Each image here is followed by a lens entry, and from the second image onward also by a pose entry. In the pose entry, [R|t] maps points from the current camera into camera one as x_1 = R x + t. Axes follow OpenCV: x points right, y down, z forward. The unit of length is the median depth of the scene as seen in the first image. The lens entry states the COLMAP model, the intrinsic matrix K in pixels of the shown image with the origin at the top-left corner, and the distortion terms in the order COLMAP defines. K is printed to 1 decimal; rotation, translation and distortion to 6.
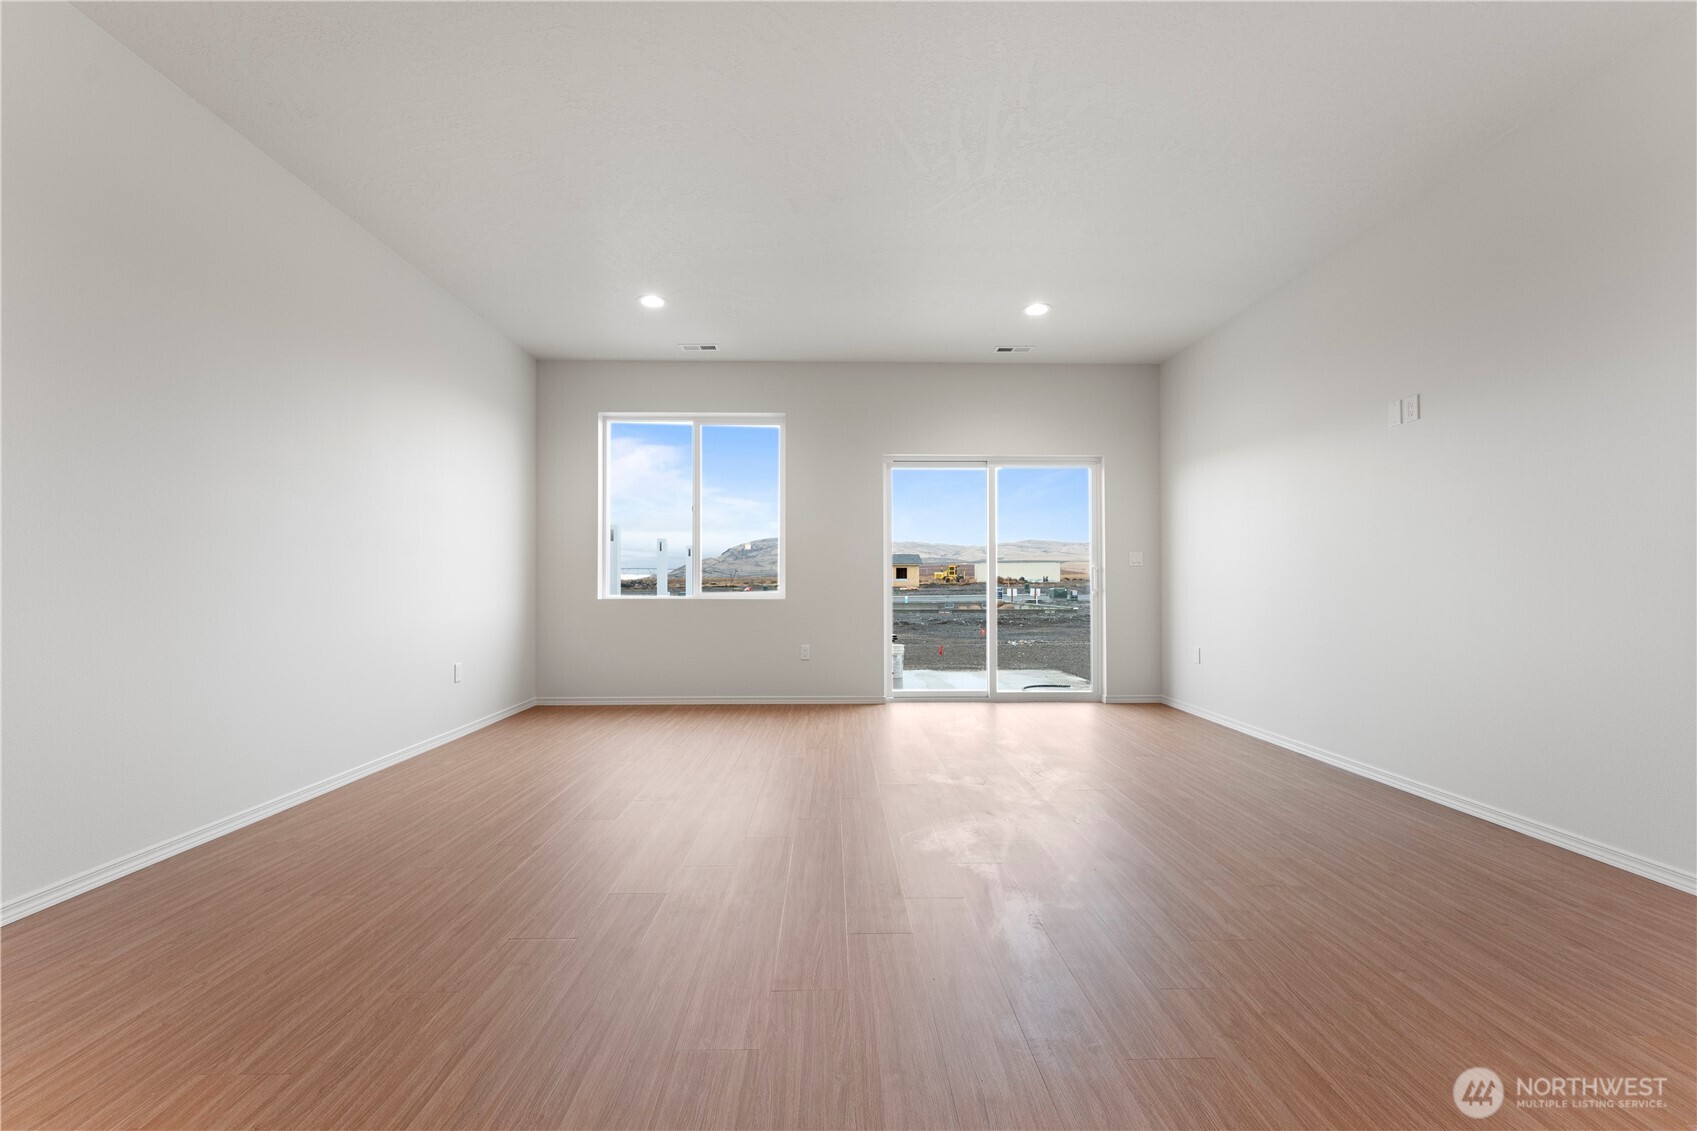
lens RADIAL K [[668.5, 0, 848.6], [0, 668.5, 572.6], [0, 0, 1]] dist [0.001331, 0.000088]
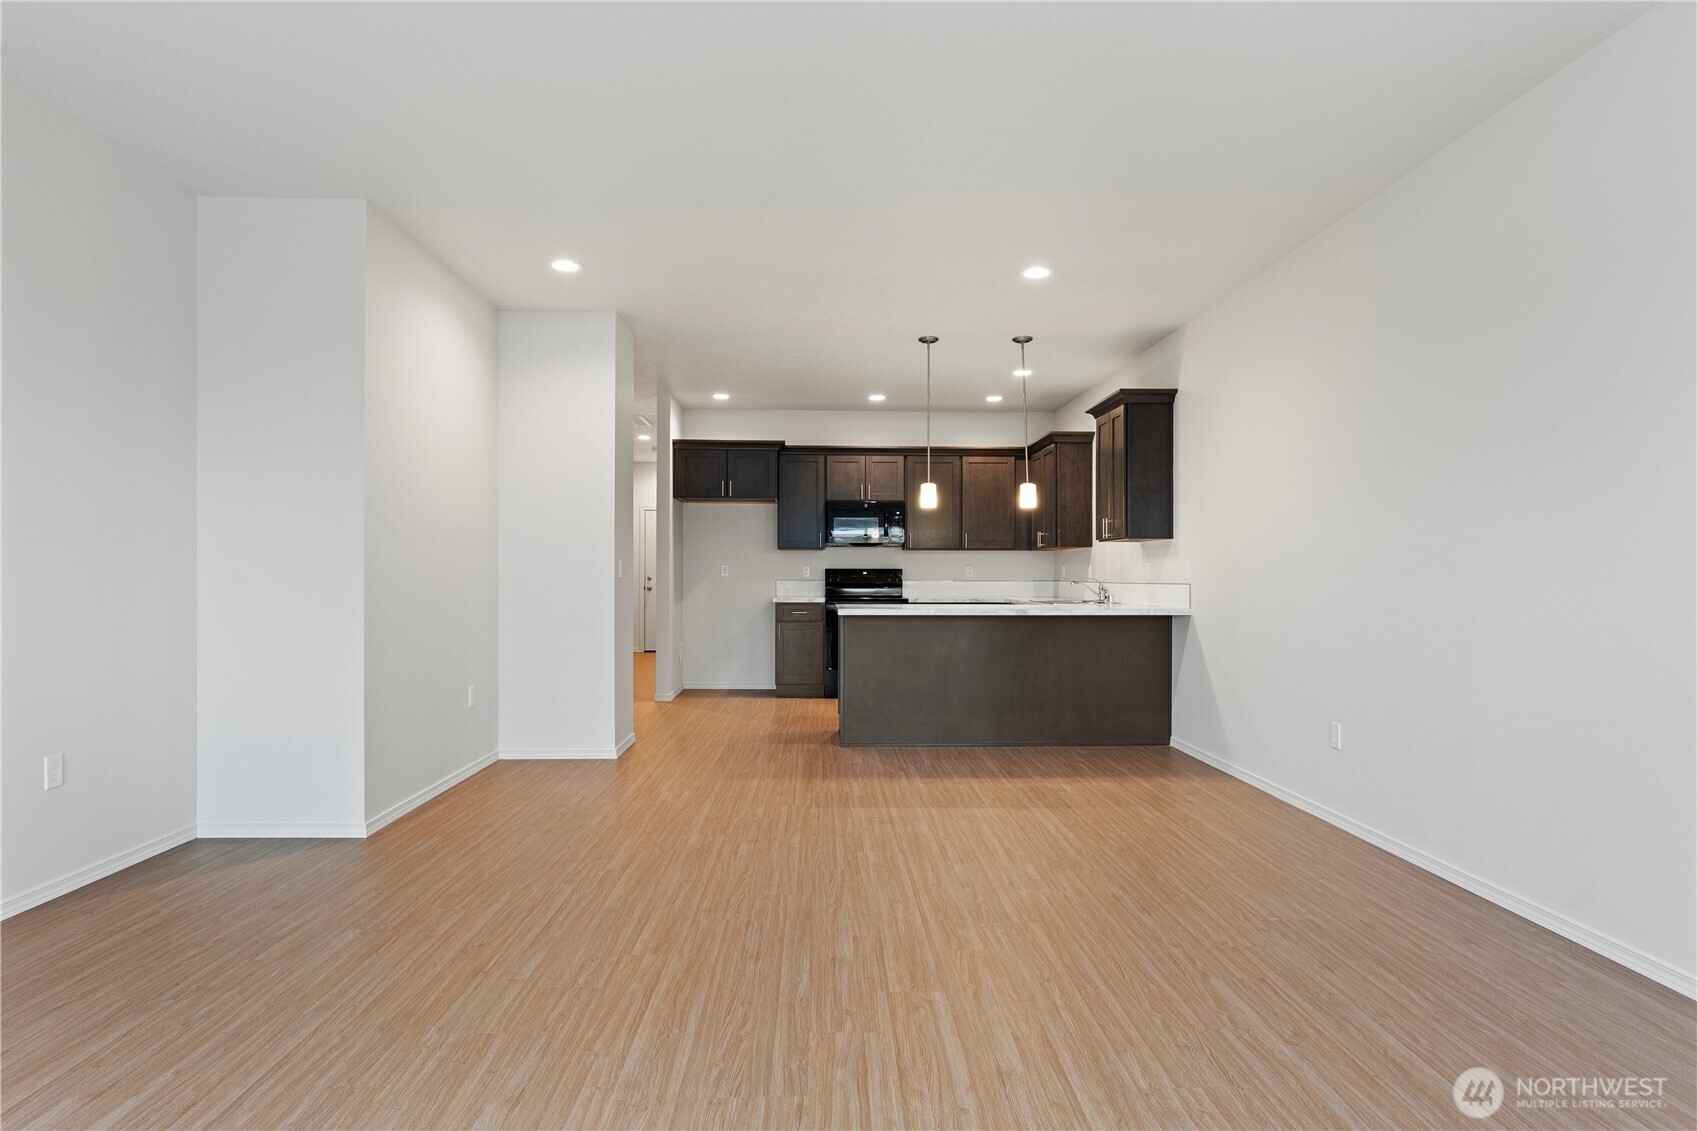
lens RADIAL K [[944.2, 0, 848.5], [0, 944.2, 569.5], [0, 0, 1]] dist [0.000095, -0.001907]
pose [[-0.999958, -0.003097, -0.008602, -0.047553], [-0.002905, 0.999747, -0.022322, -0.037628], [0.008669, -0.022296, -0.999714, 2.349850]]
